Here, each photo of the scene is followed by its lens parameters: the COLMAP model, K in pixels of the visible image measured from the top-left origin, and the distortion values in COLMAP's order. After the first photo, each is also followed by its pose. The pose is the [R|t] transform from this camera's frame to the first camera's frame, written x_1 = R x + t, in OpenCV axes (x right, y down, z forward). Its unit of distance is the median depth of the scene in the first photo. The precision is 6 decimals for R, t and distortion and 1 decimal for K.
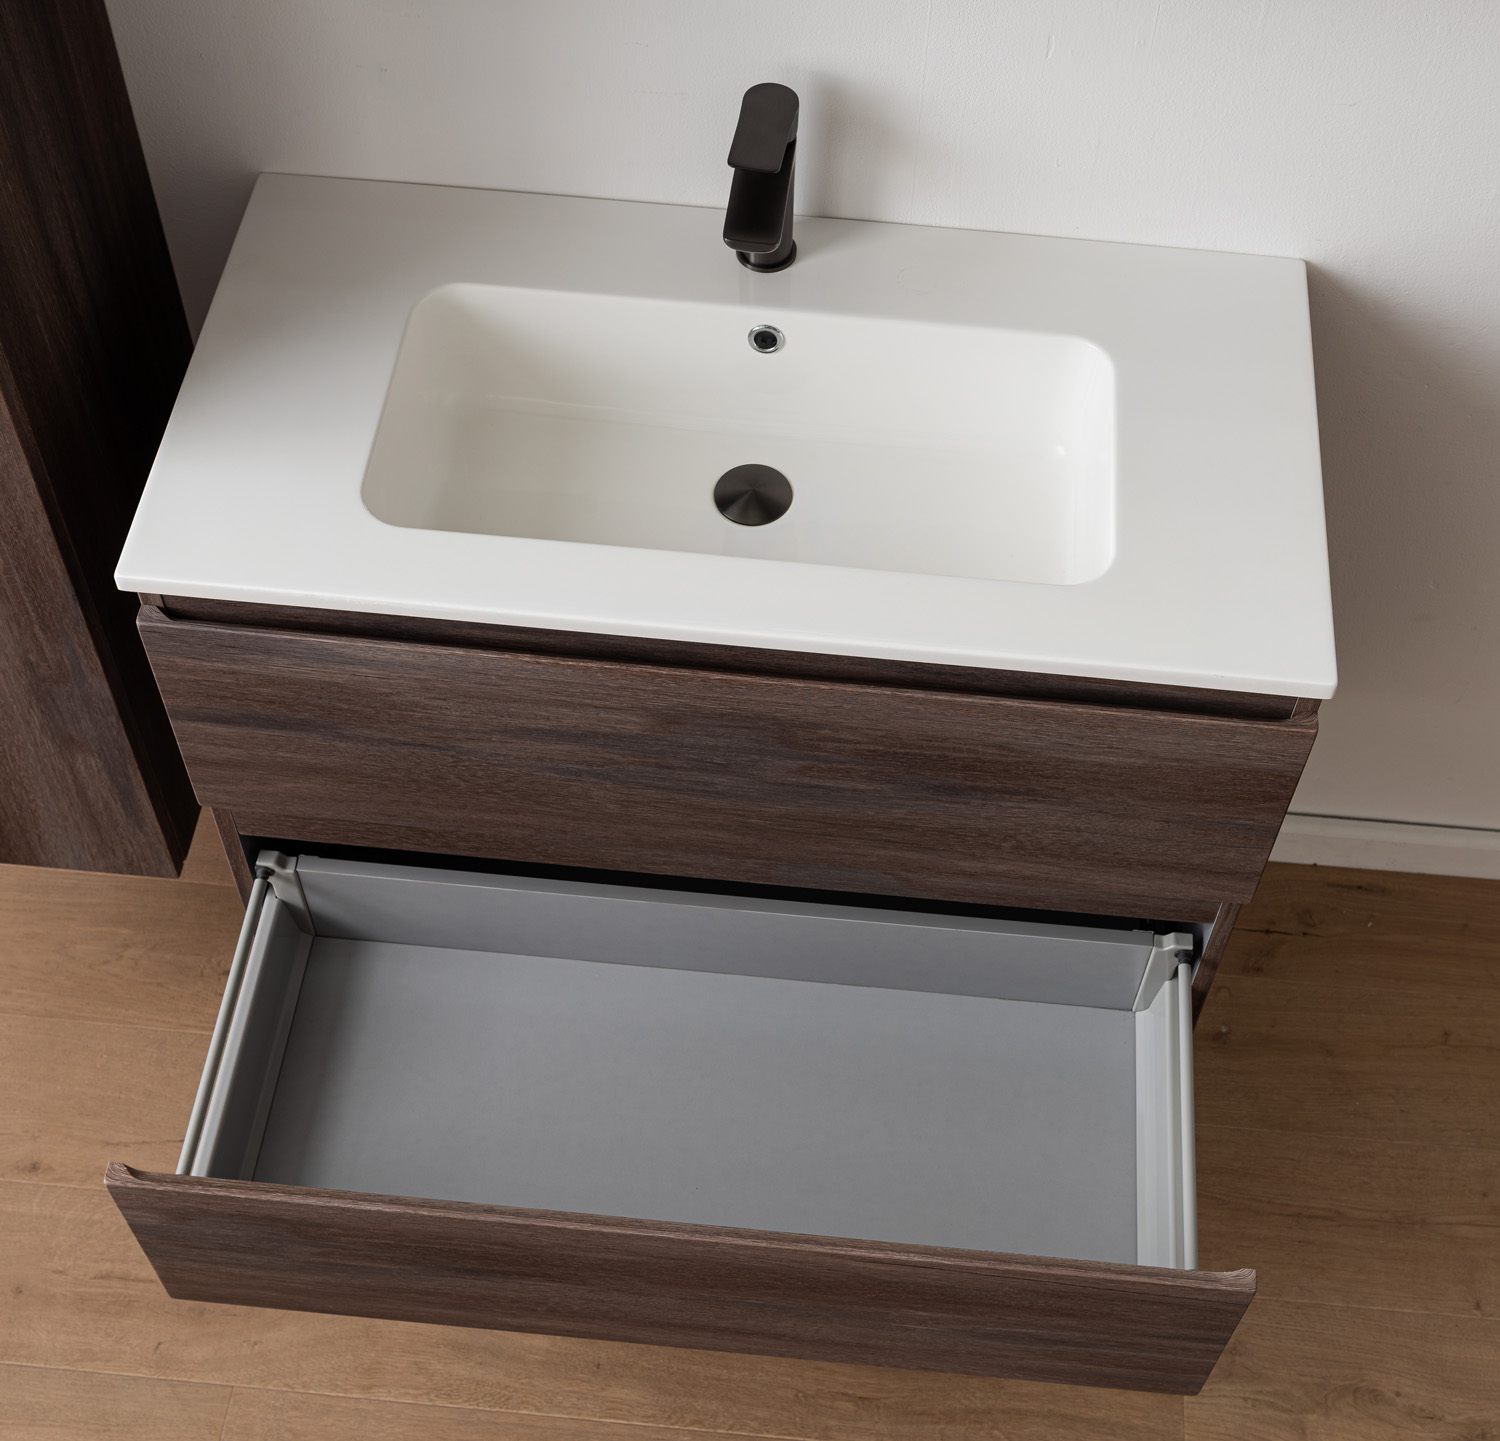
lens RADIAL K [[2143.6, 0, 826.6], [0, 2143.6, 740.5], [0, 0, 1]] dist [0.005866, 0.000000]
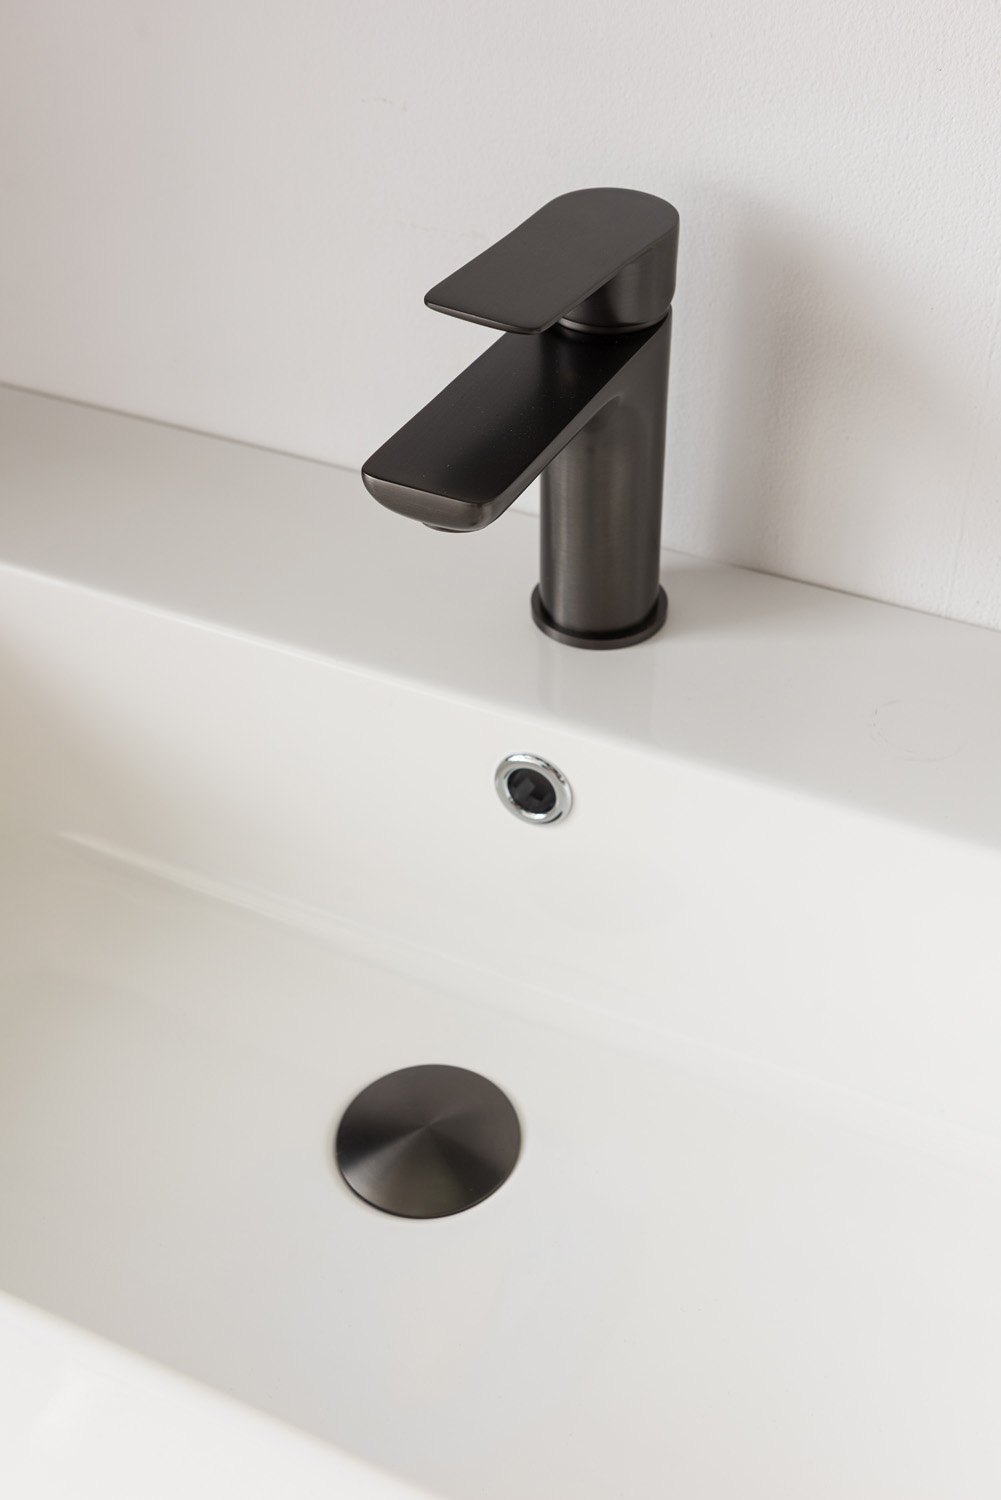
lens RADIAL K [[1856.1, 0, 492.9], [0, 1856.1, 739.5], [0, 0, 1]] dist [0.027957, 0.000000]
pose [[0.928094, 0.190573, -0.319880, 0.082259], [-0.268054, 0.938239, -0.218756, -0.112545], [0.258435, 0.288772, 0.921858, 0.653791]]
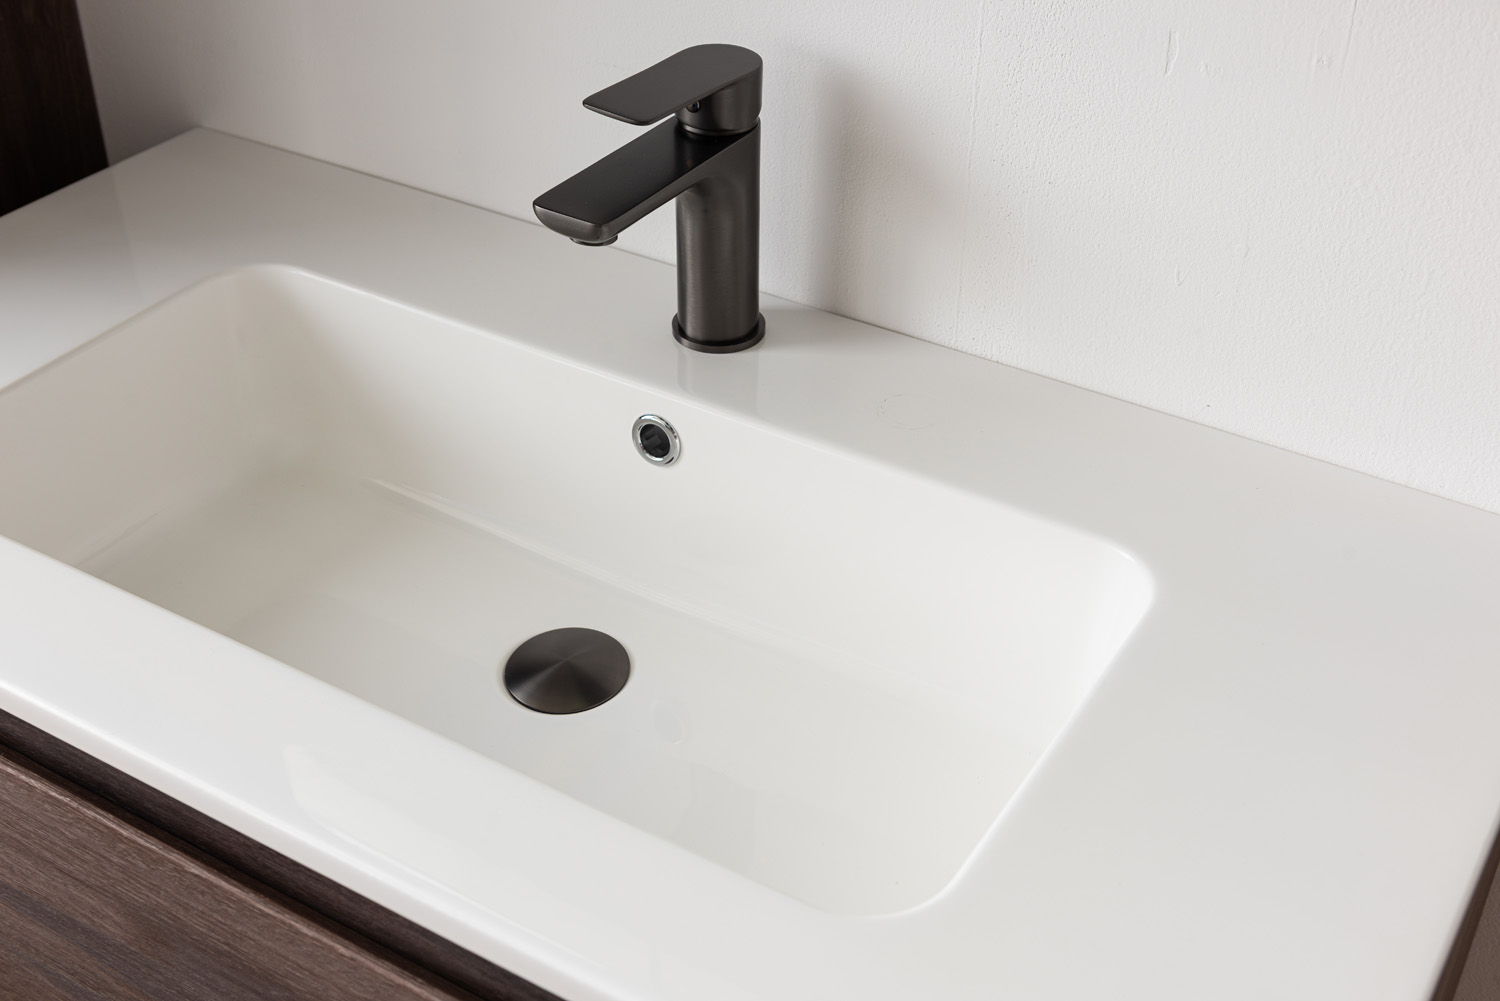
lens RADIAL K [[1856.1, 0, 758.8], [0, 1856.1, 503.0], [0, 0, 1]] dist [0.027957, 0.000000]
pose [[0.893901, 0.231479, -0.383874, 0.215982], [-0.346122, 0.900594, -0.262925, -0.035208], [0.284853, 0.367896, 0.885162, 0.528442]]
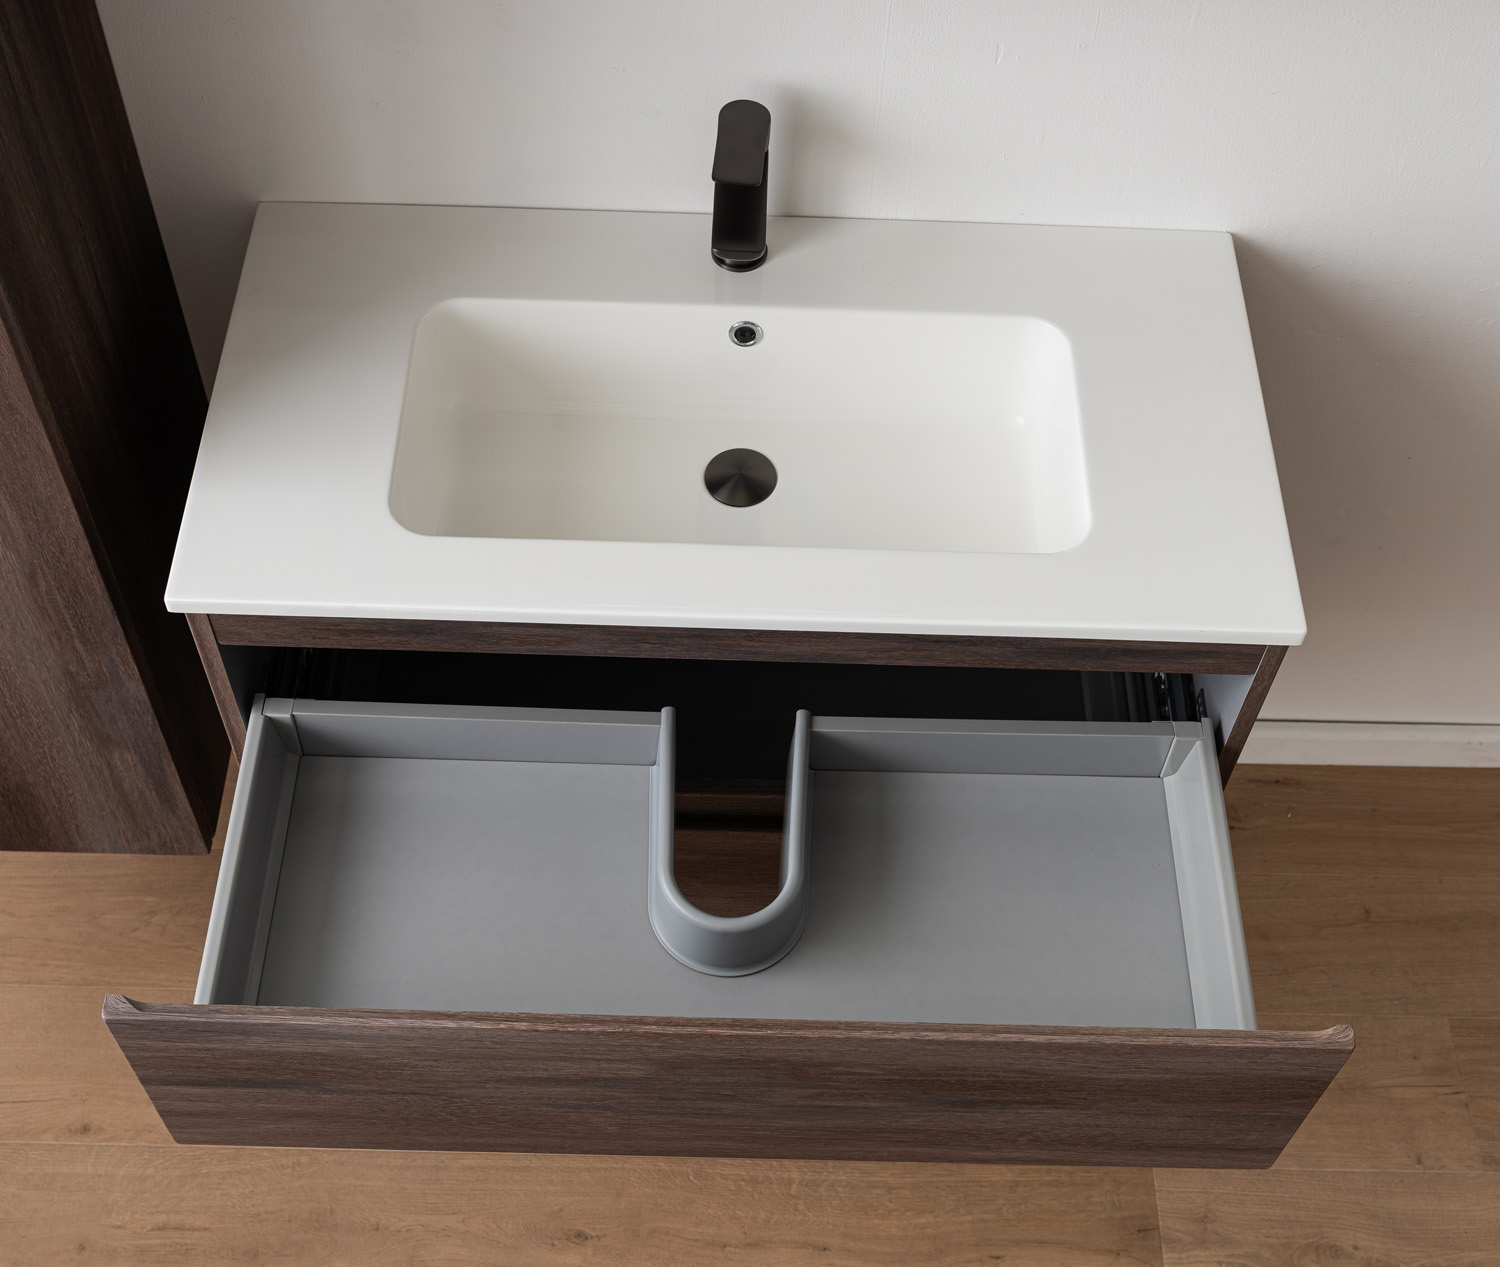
lens RADIAL K [[1934.8, 0, 780.6], [0, 1934.8, 637.3], [0, 0, 1]] dist [0.006308, 0.000000]
pose [[0.997212, -0.061345, 0.042476, -0.061655], [0.061001, 0.998094, 0.009355, -0.042962], [-0.042969, -0.006738, 0.999054, 0.025155]]
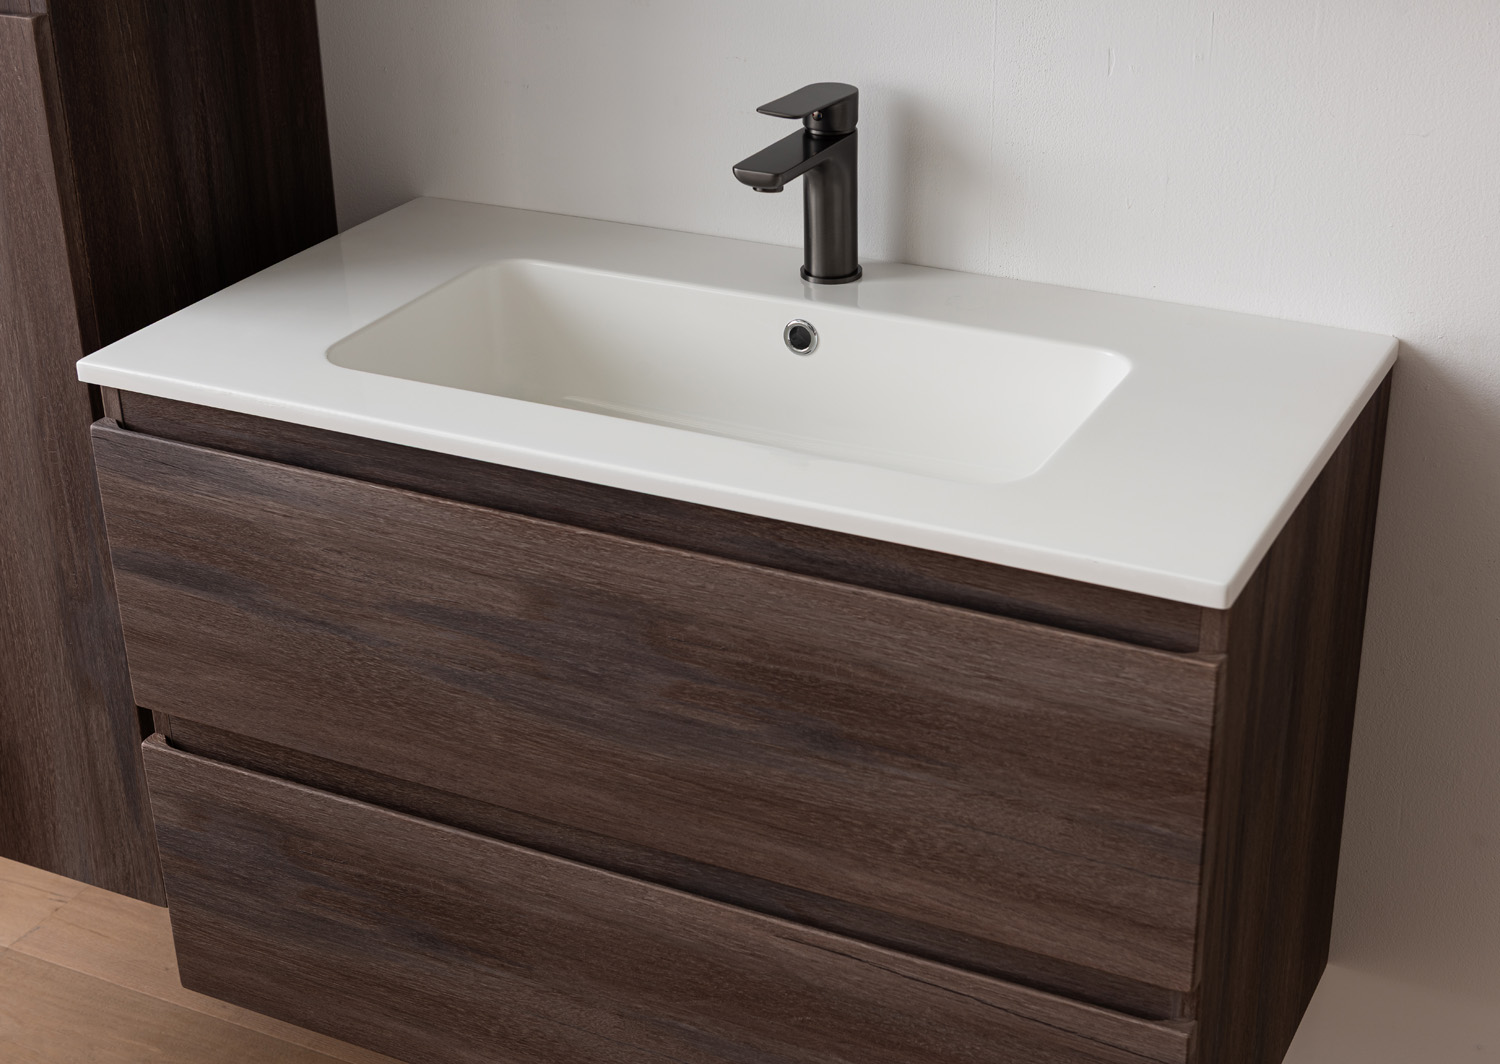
lens RADIAL K [[2254.8, 0, 810.3], [0, 2254.8, 524.8], [0, 0, 1]] dist [0.004089, 0.000000]
pose [[0.932561, 0.111973, -0.343209, 0.335553], [-0.262225, 0.863517, -0.430787, 0.324145], [0.248130, 0.491733, 0.834644, 0.194560]]
